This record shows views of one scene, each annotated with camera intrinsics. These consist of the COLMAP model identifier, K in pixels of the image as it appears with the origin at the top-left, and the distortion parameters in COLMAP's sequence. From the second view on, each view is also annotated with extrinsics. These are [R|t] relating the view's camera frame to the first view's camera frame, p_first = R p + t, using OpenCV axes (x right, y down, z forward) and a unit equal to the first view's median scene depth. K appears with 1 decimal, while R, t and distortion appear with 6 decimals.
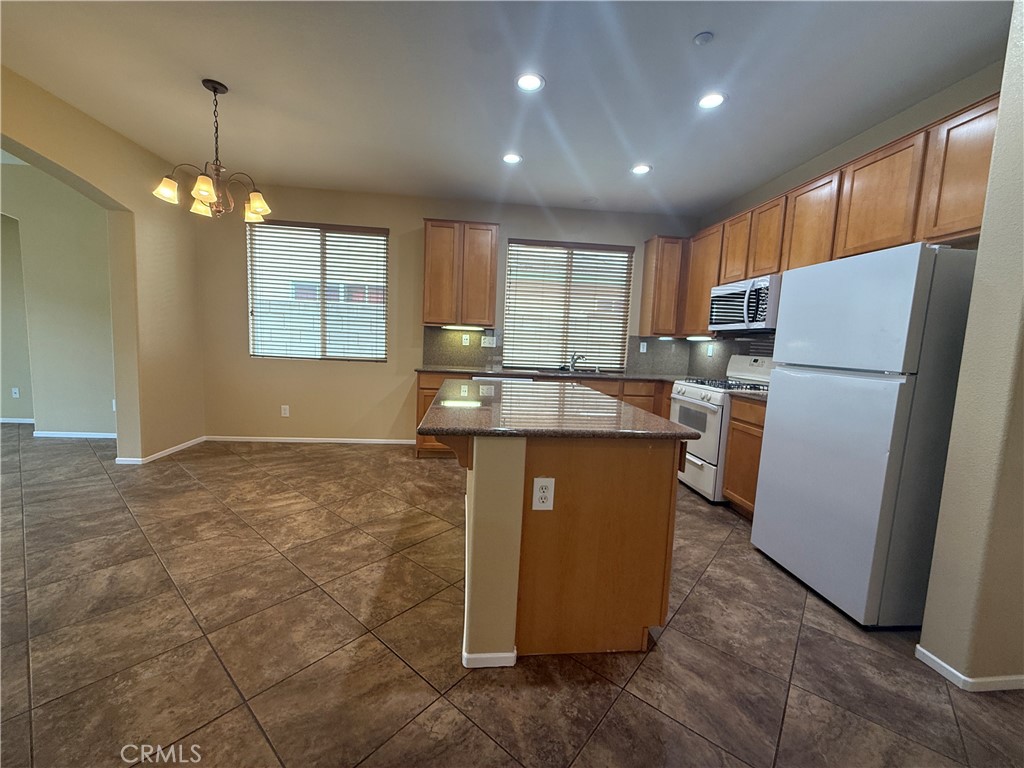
lens RADIAL K [[407.3, 0, 508.9], [0, 407.3, 381.2], [0, 0, 1]] dist [-0.001187, -0.000464]
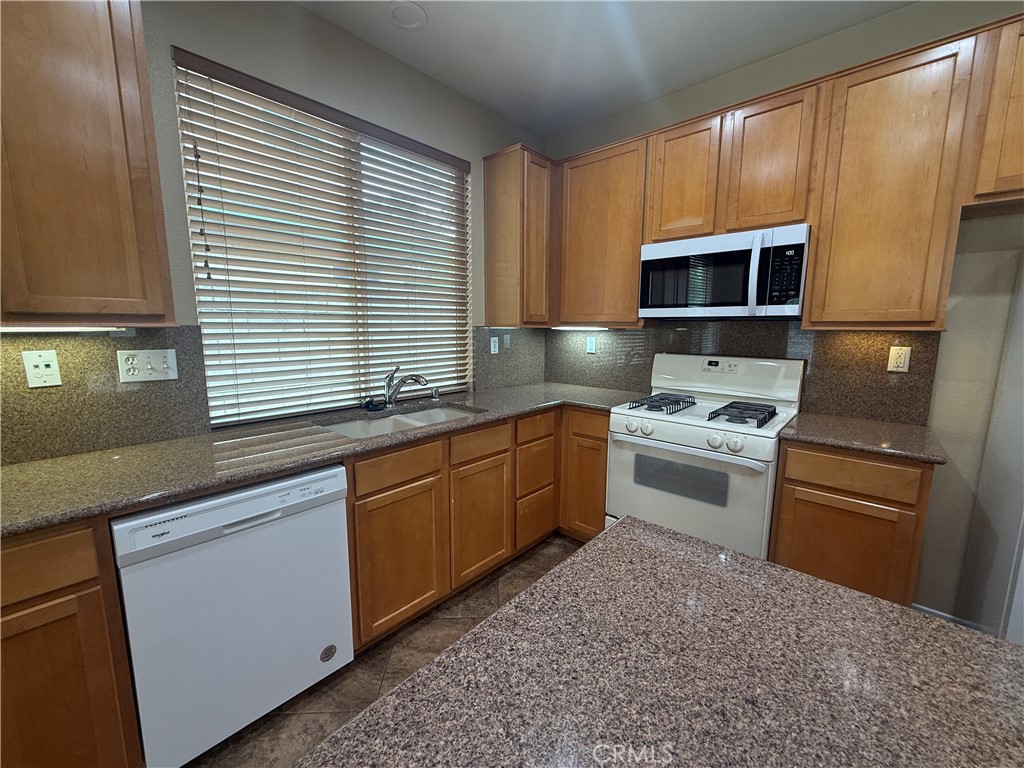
lens RADIAL K [[407.3, 0, 511.7], [0, 407.3, 382.0], [0, 0, 1]] dist [-0.001187, -0.000464]
pose [[0.736346, -0.131025, 0.663797, -0.075359], [0.092388, 0.991352, 0.093195, -0.124005], [-0.670268, -0.007297, 0.742083, 0.817191]]
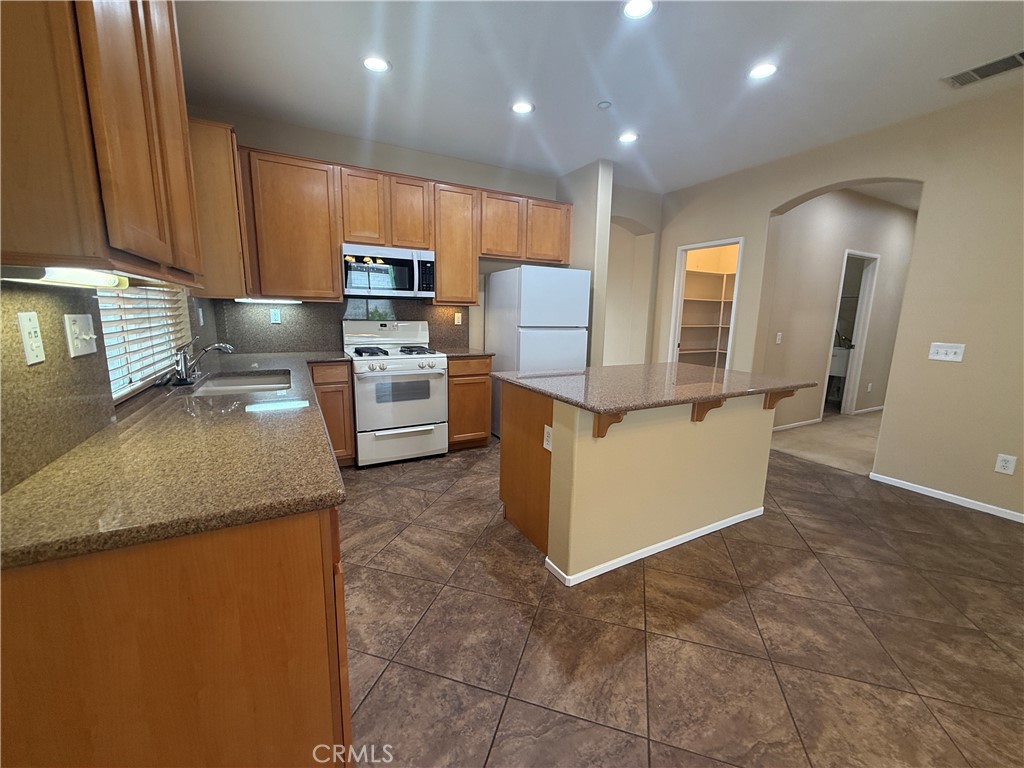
lens RADIAL K [[407.3, 0, 513.0], [0, 407.3, 383.2], [0, 0, 1]] dist [-0.001187, -0.000464]
pose [[-0.390842, -0.206133, 0.897080, -0.552017], [0.056000, 0.967471, 0.246706, -0.163180], [-0.918753, 0.146660, -0.366585, 1.225699]]
